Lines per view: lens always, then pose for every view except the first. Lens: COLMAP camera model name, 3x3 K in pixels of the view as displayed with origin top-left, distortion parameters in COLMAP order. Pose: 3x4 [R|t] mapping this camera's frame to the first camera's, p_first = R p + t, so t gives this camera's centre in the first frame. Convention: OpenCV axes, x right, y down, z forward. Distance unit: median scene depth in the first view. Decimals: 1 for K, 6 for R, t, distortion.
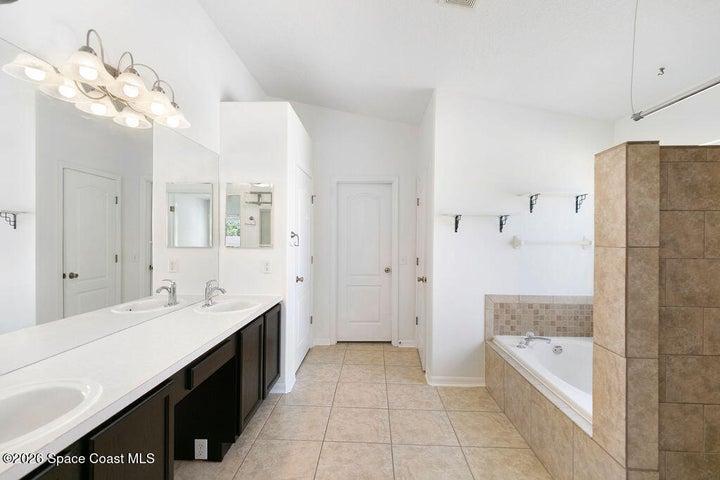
lens RADIAL K [[332.7, 0, 358.4], [0, 332.7, 239.5], [0, 0, 1]] dist [0.027198, -0.001987]
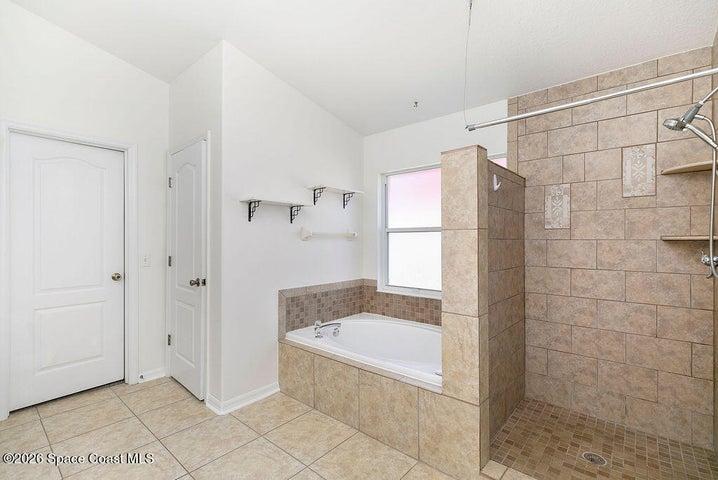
lens RADIAL K [[331.8, 0, 358.2], [0, 331.8, 239.1], [0, 0, 1]] dist [0.027198, -0.001987]
pose [[0.627582, -0.001089, 0.778549, -0.198686], [0.005519, 0.999980, -0.003050, 0.027756], [-0.778531, 0.006211, 0.627576, 0.255242]]
